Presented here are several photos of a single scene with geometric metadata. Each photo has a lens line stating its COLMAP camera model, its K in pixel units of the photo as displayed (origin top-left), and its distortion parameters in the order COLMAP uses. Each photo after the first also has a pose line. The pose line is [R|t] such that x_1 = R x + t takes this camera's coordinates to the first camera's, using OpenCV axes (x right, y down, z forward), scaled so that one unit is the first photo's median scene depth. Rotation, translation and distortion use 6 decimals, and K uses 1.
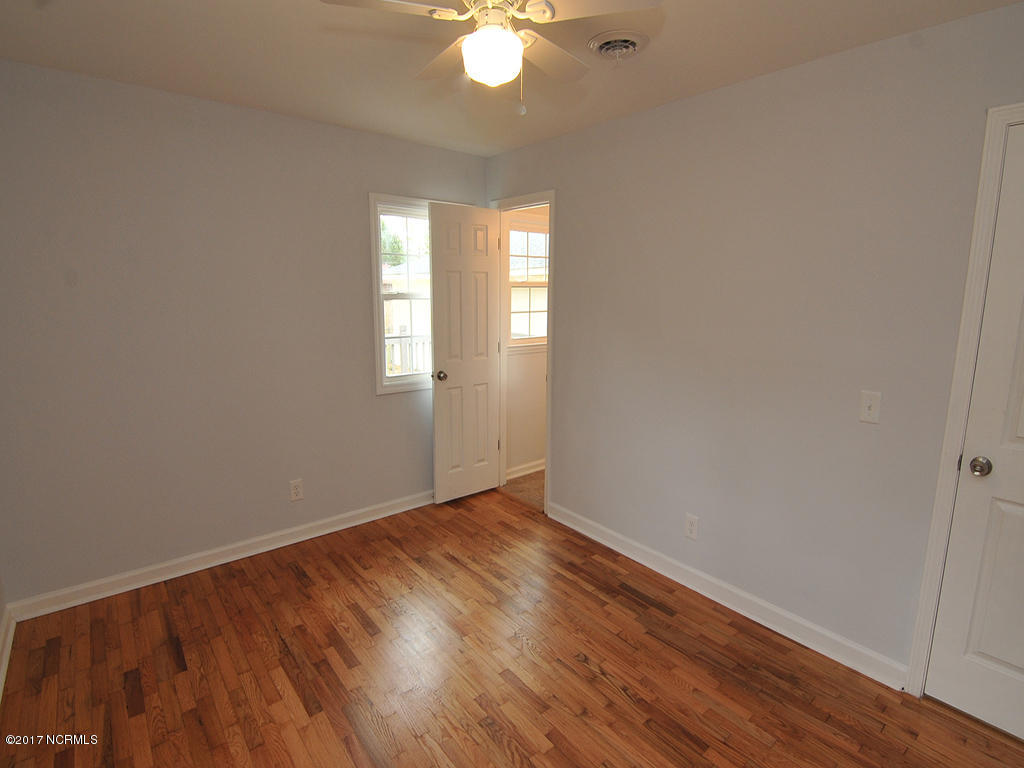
lens RADIAL K [[517.6, 0, 513.2], [0, 517.6, 373.7], [0, 0, 1]] dist [-0.001201, -0.011607]
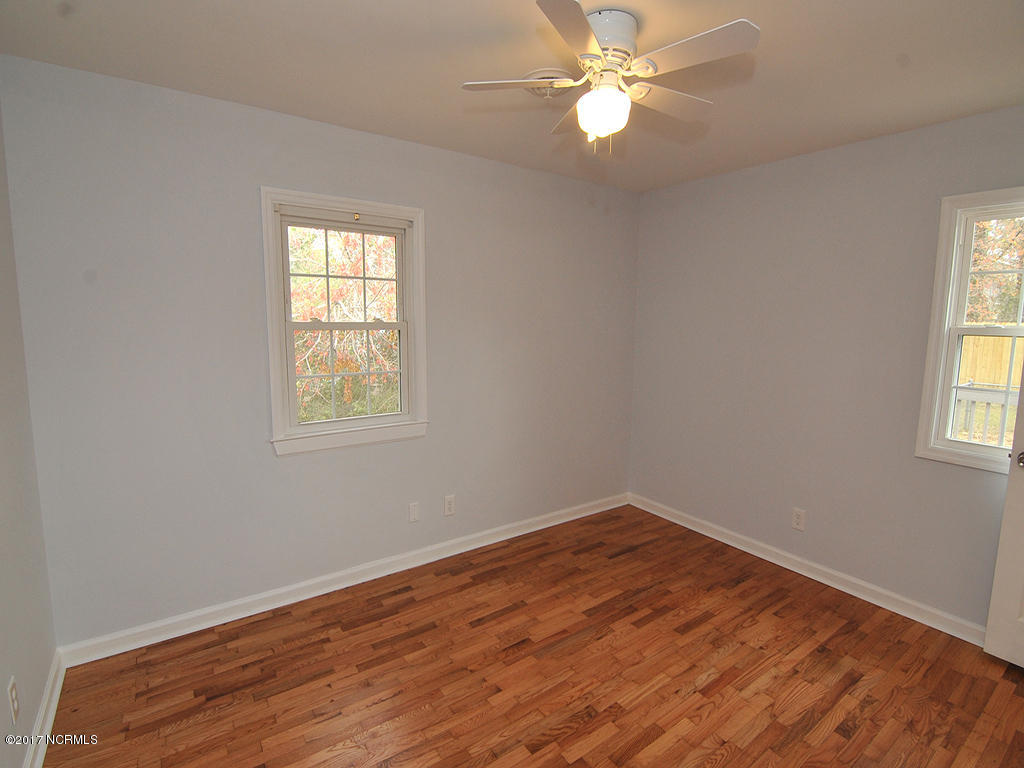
lens RADIAL K [[499.3, 0, 512.0], [0, 499.3, 384.0], [0, 0, 1]] dist [0.001643, -0.009538]
pose [[-0.080668, 0.123427, -0.989070, 0.712955], [-0.175099, 0.975117, 0.135967, -0.083511], [0.981241, 0.184153, -0.057049, 0.602766]]
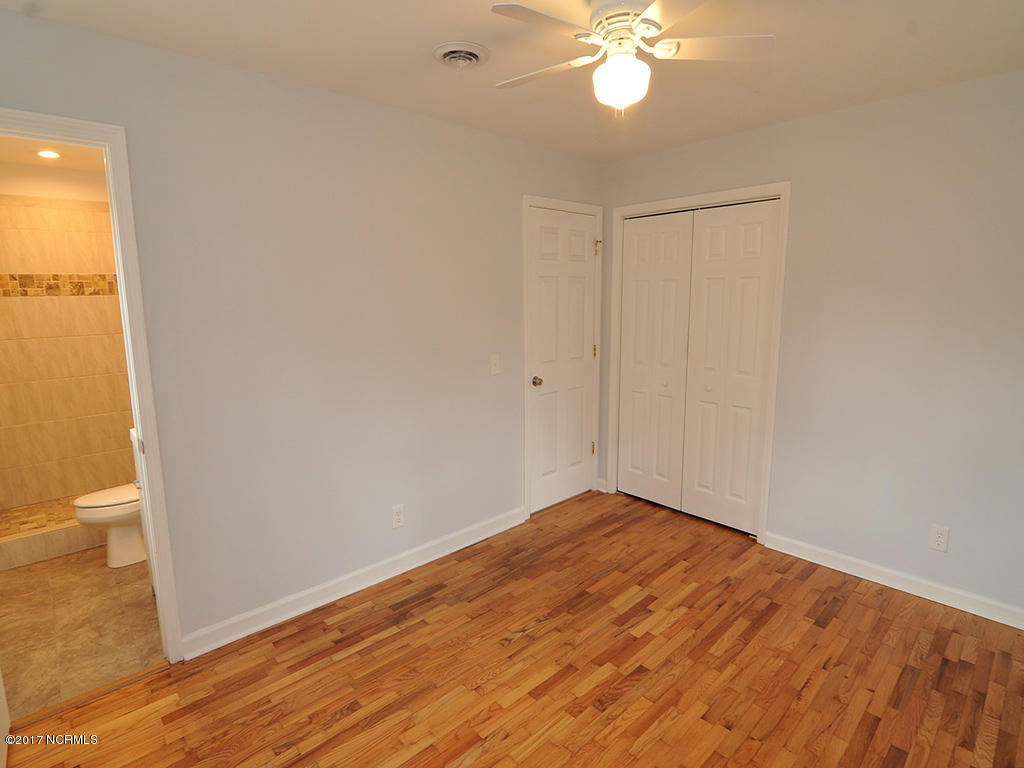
lens RADIAL K [[517.6, 0, 513.2], [0, 517.6, 373.7], [0, 0, 1]] dist [-0.001201, -0.011607]
pose [[-0.058067, -0.163979, 0.984753, -0.754170], [0.166529, 0.971006, 0.171509, -0.147363], [-0.984325, 0.173949, -0.029076, 0.850123]]
